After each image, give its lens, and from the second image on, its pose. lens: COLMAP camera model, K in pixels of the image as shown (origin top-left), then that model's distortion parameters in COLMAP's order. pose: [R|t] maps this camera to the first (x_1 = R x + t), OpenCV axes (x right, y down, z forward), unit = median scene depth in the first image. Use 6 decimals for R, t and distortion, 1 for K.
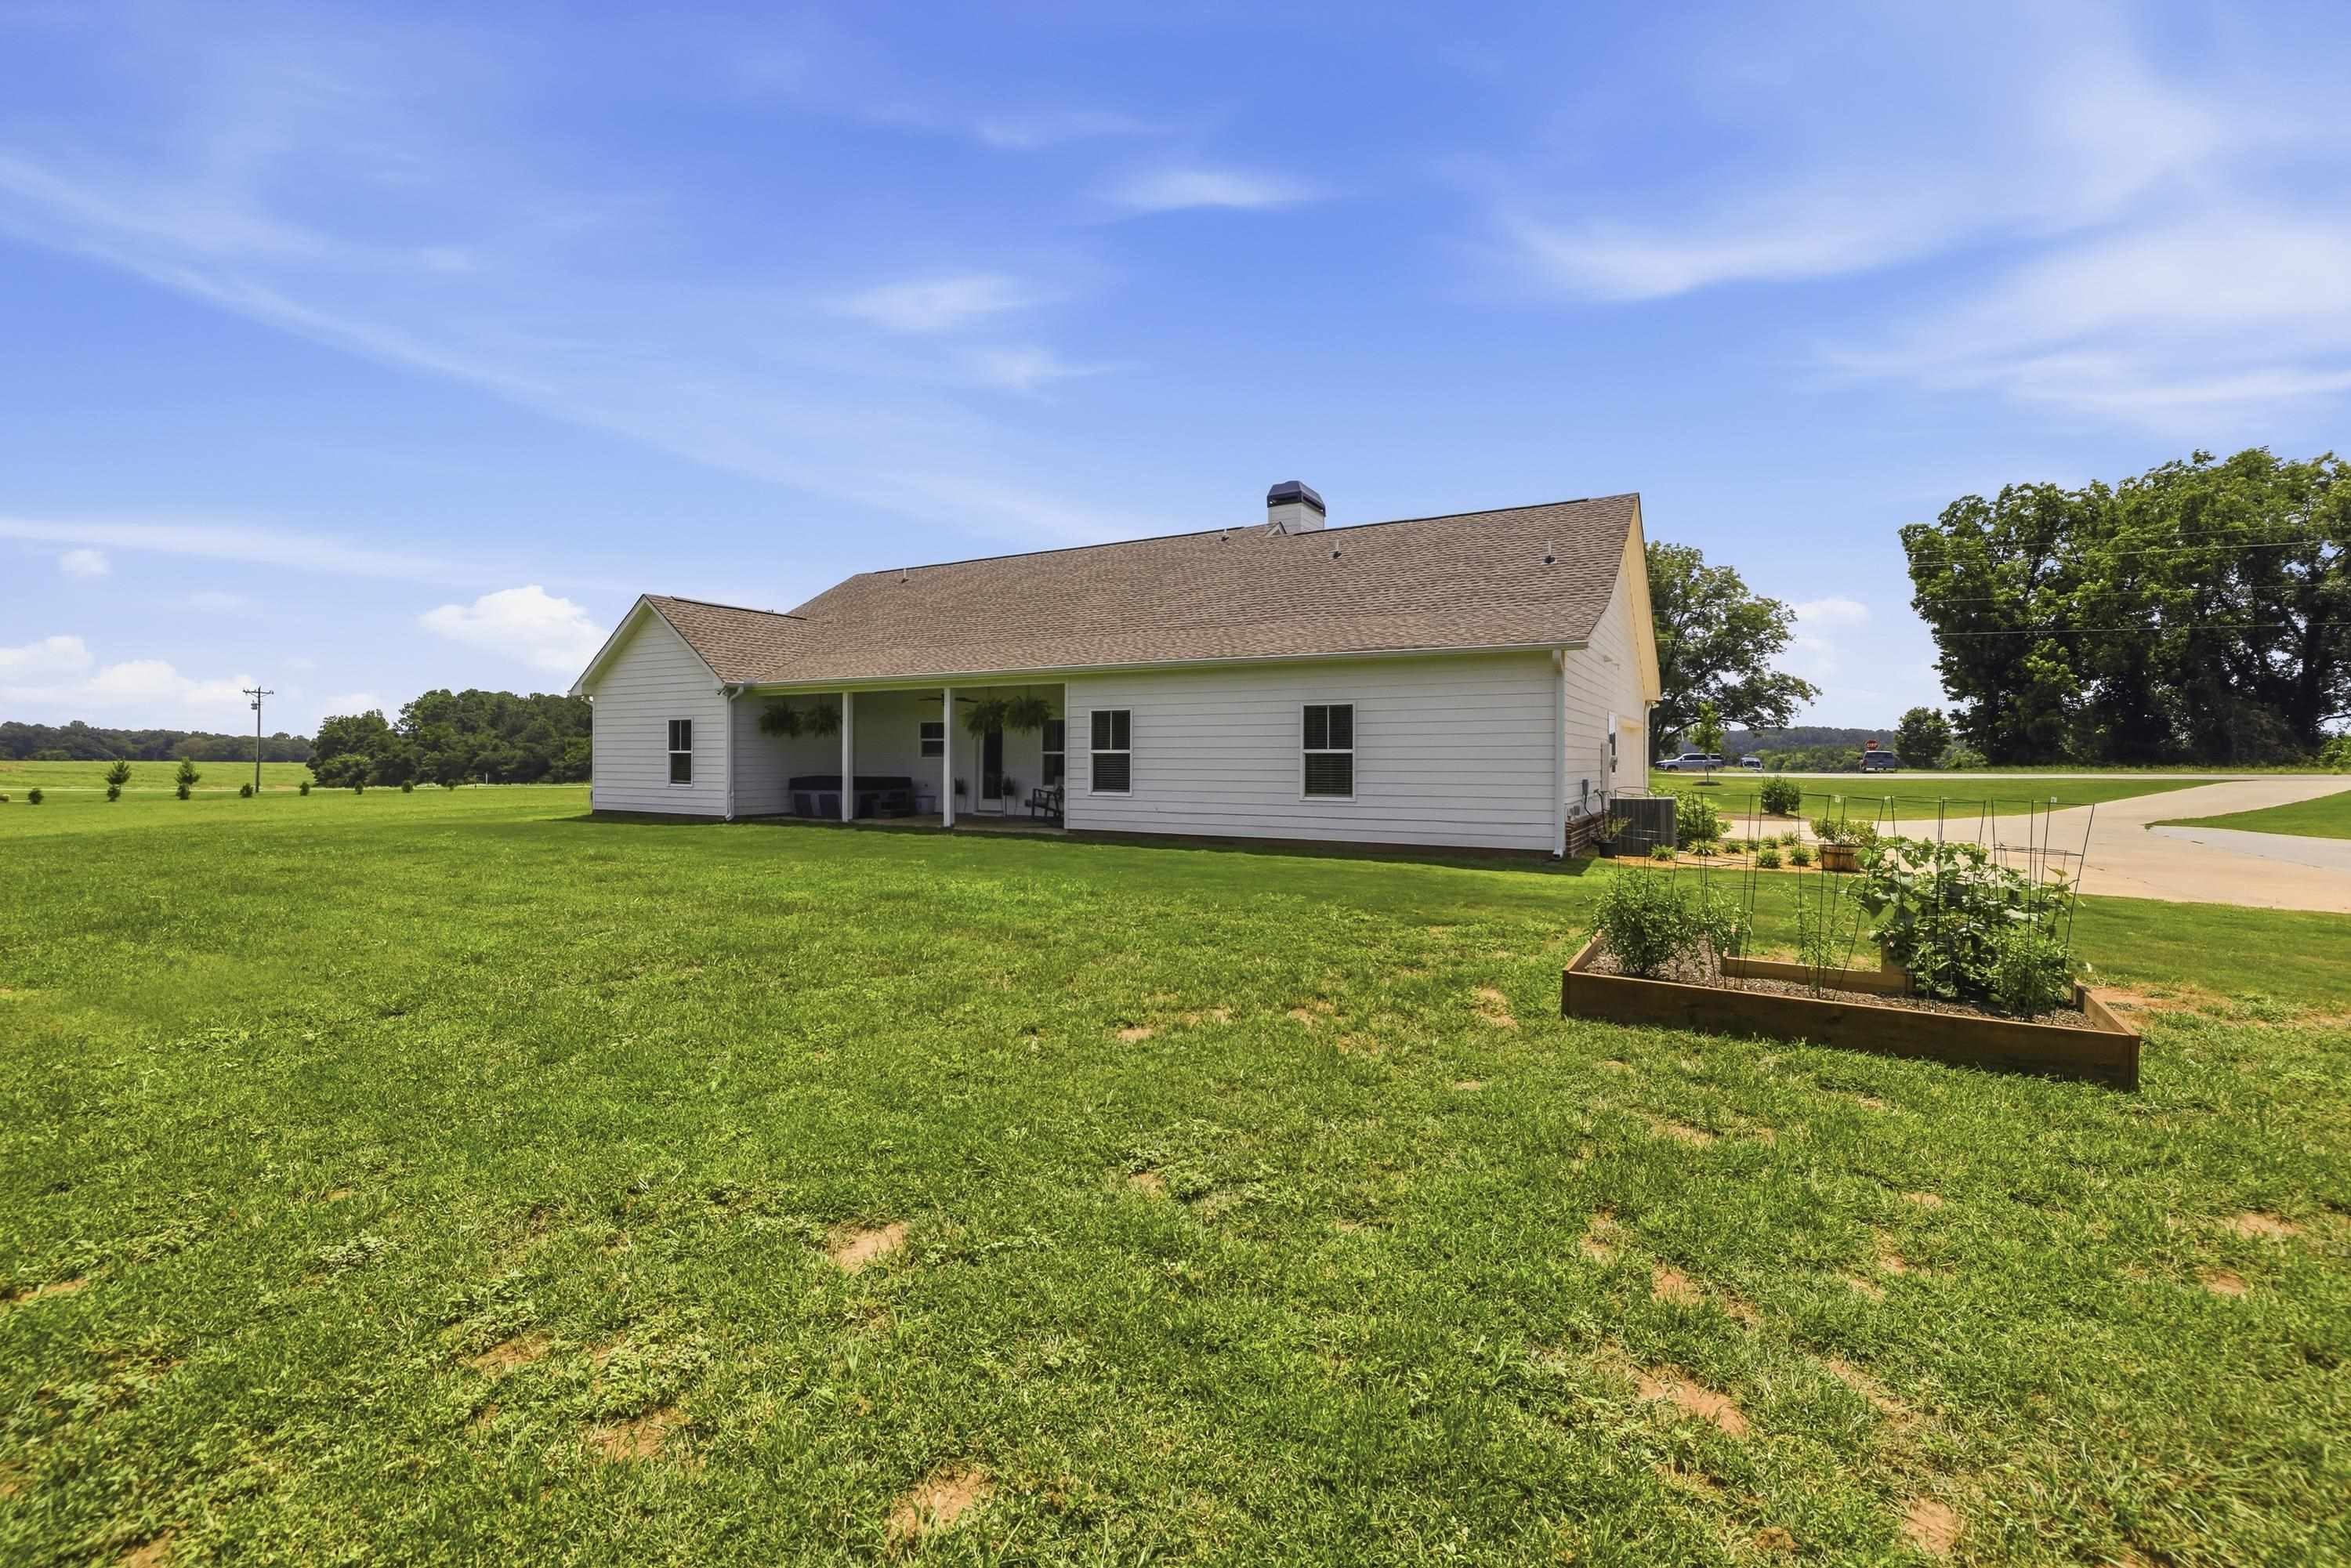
lens RADIAL K [[1010.2, 0, 1175.5], [0, 1010.2, 784.0], [0, 0, 1]] dist [0.000105, -0.000039]
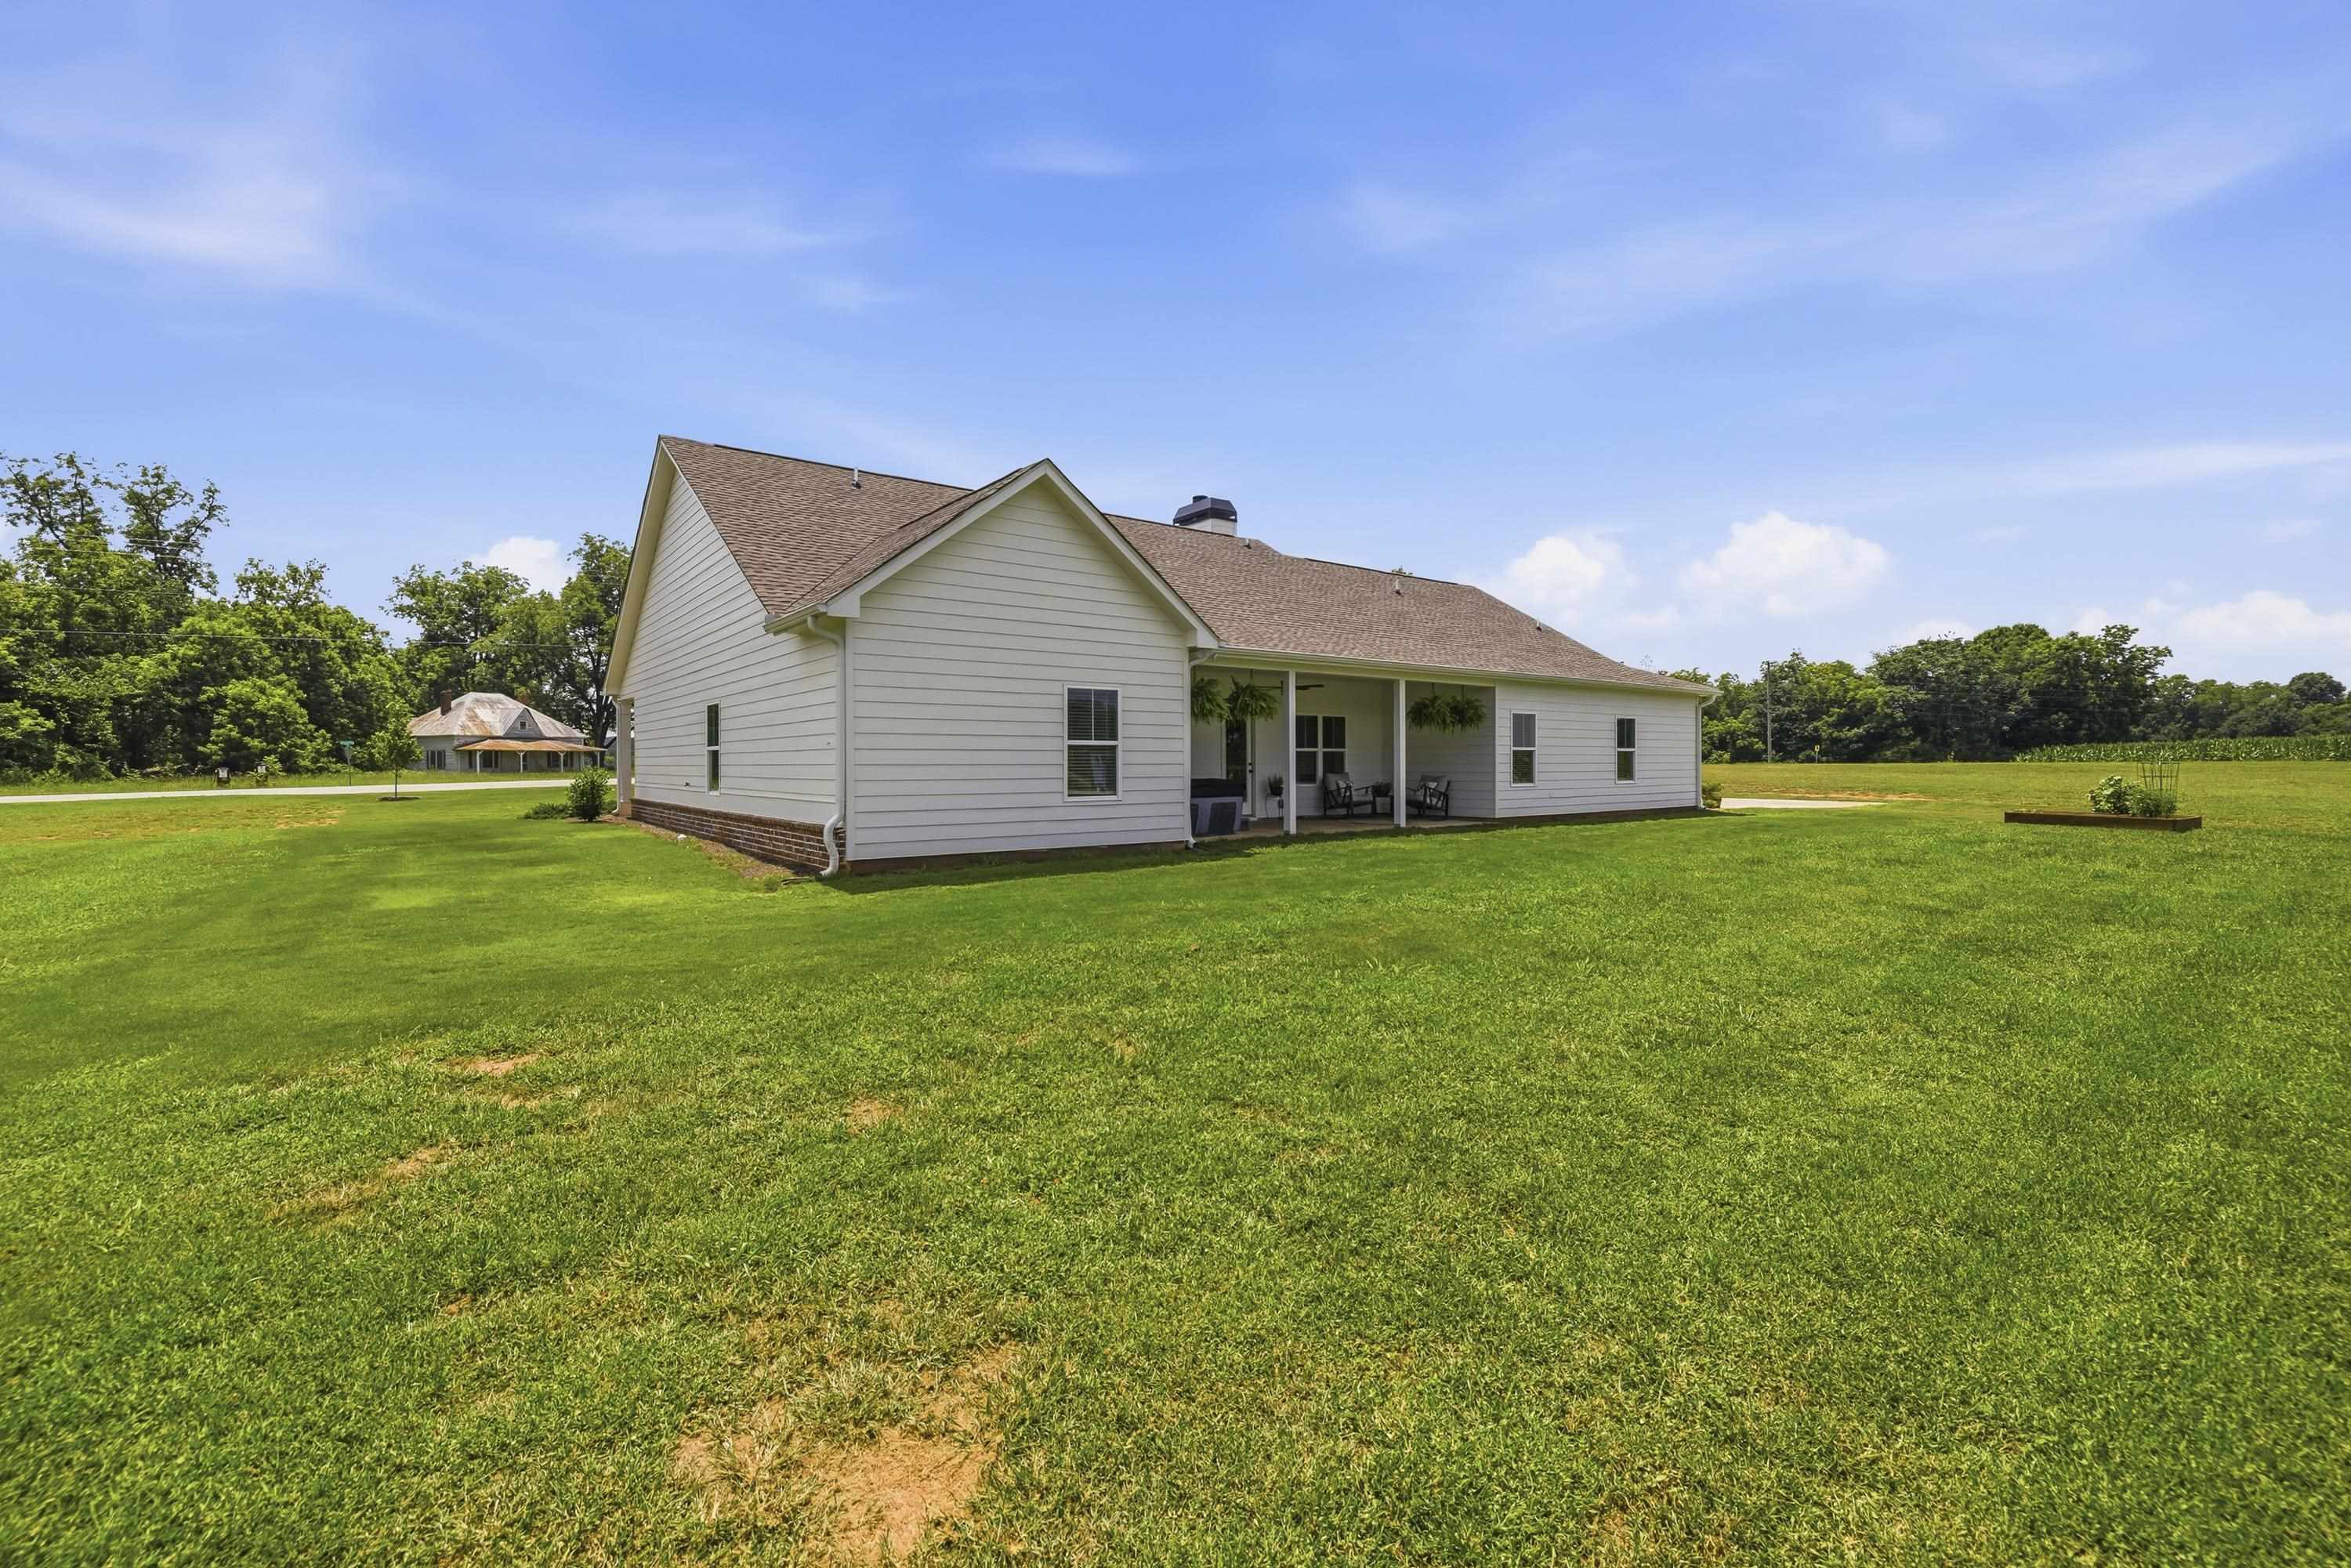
lens RADIAL K [[1010.2, 0, 1175.5], [0, 1010.2, 784.0], [0, 0, 1]] dist [0.000105, -0.000039]
pose [[0.378416, -0.023954, 0.925326, -1.267575], [0.025918, 0.999547, 0.015276, -0.019139], [-0.925273, 0.018202, 0.378866, 0.905924]]
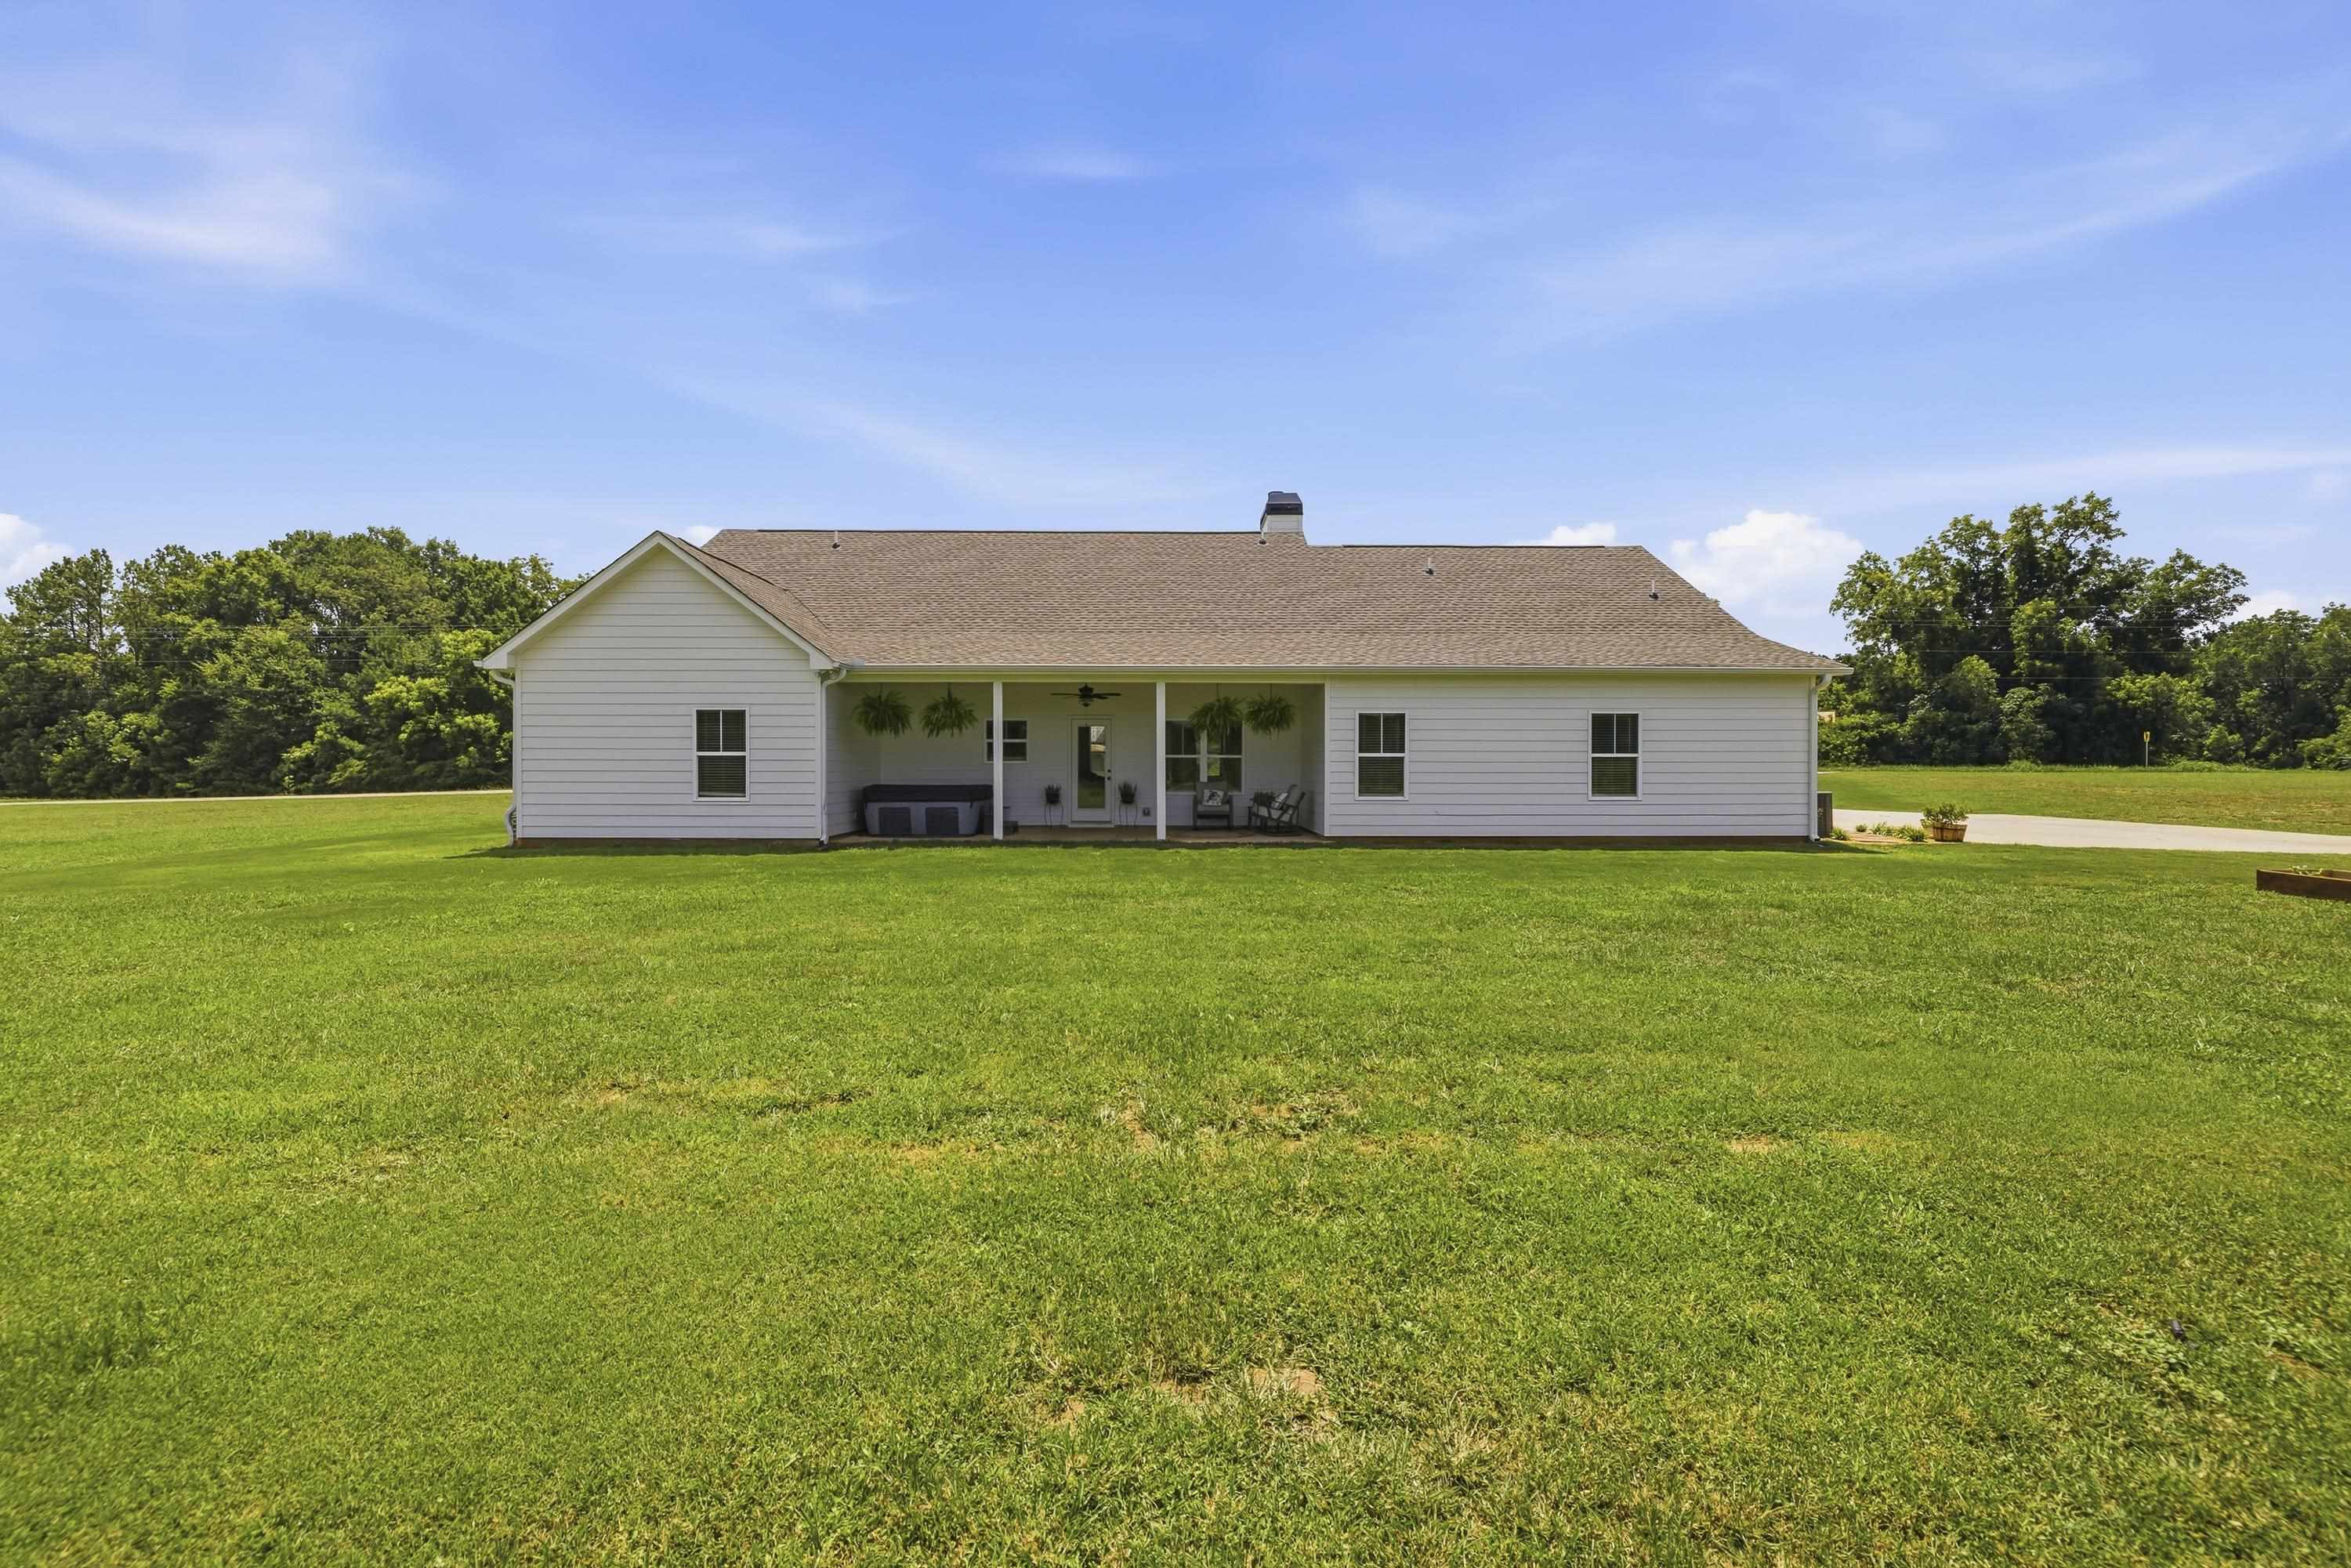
lens RADIAL K [[1010.2, 0, 1175.5], [0, 1010.2, 784.0], [0, 0, 1]] dist [0.000105, -0.000039]
pose [[0.854776, -0.011701, 0.518865, -0.724063], [0.013803, 0.999905, -0.000191, -0.006285], [-0.518813, 0.007325, 0.854856, 0.258895]]
